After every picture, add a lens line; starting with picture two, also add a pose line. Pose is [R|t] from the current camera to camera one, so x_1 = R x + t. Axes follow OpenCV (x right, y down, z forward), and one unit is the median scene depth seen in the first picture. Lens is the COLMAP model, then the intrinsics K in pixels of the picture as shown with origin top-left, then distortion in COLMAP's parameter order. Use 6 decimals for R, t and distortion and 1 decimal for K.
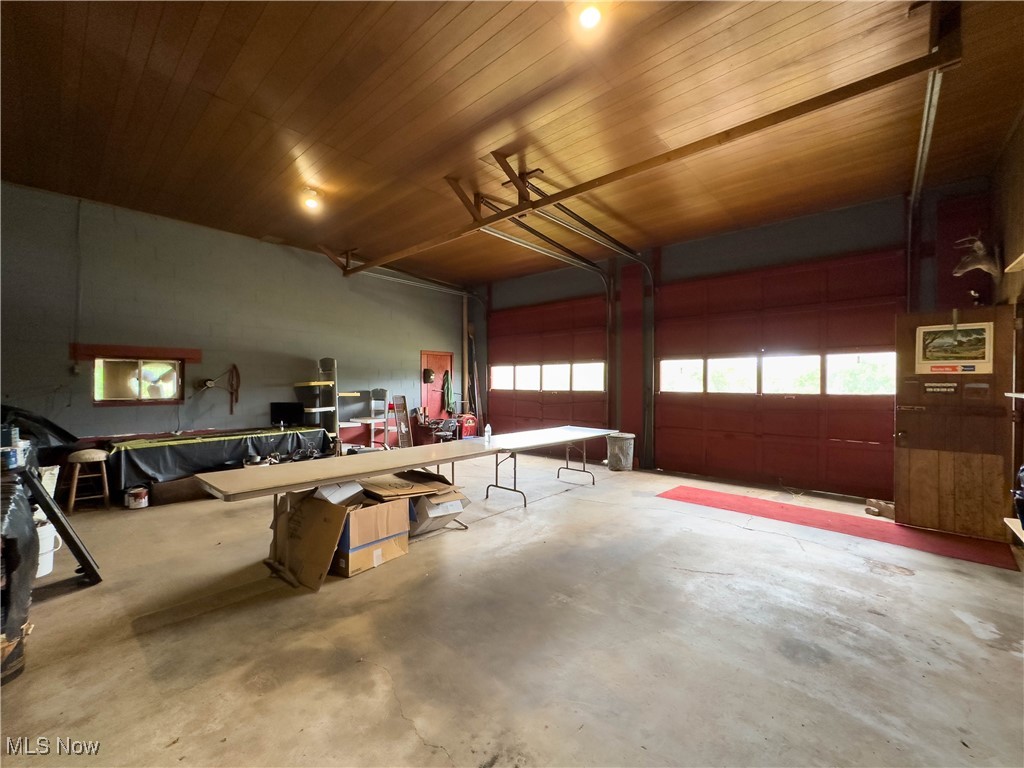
lens RADIAL K [[415.4, 0, 505.8], [0, 415.4, 385.3], [0, 0, 1]] dist [-0.001979, 0.000461]
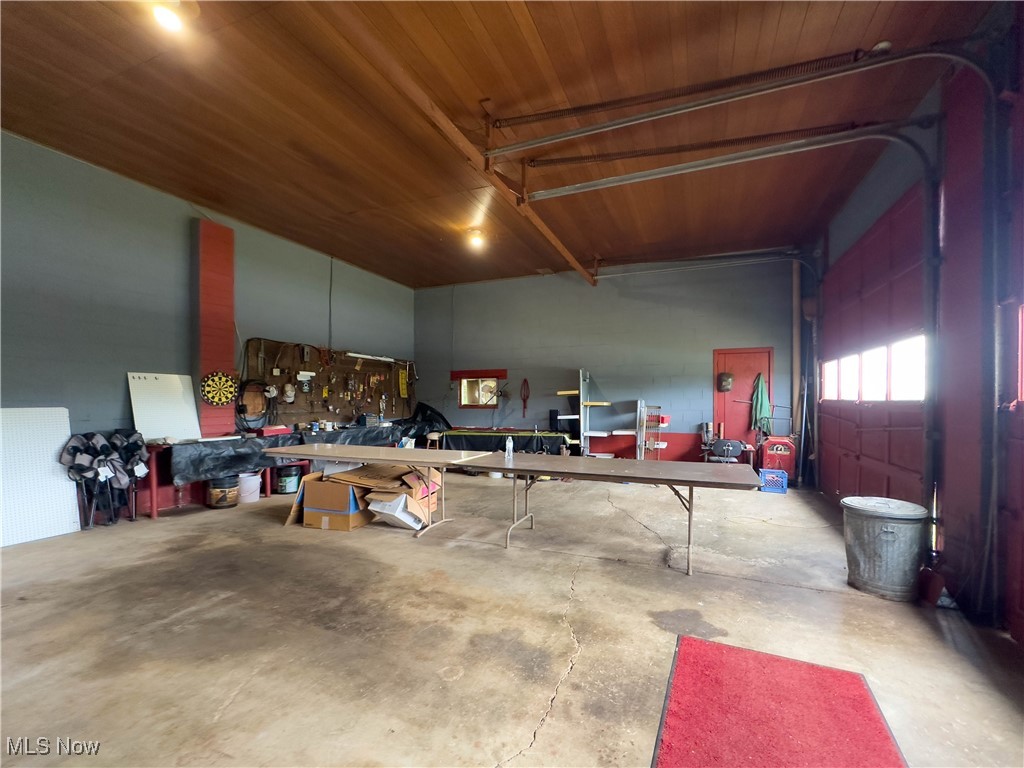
lens RADIAL K [[415.4, 0, 534.3], [0, 415.4, 405.6], [0, 0, 1]] dist [-0.001979, 0.000461]
pose [[0.362490, 0.014208, -0.931879, 0.633227], [-0.000638, 0.999887, 0.014997, 0.015105], [0.931987, -0.004842, 0.362459, 0.636129]]
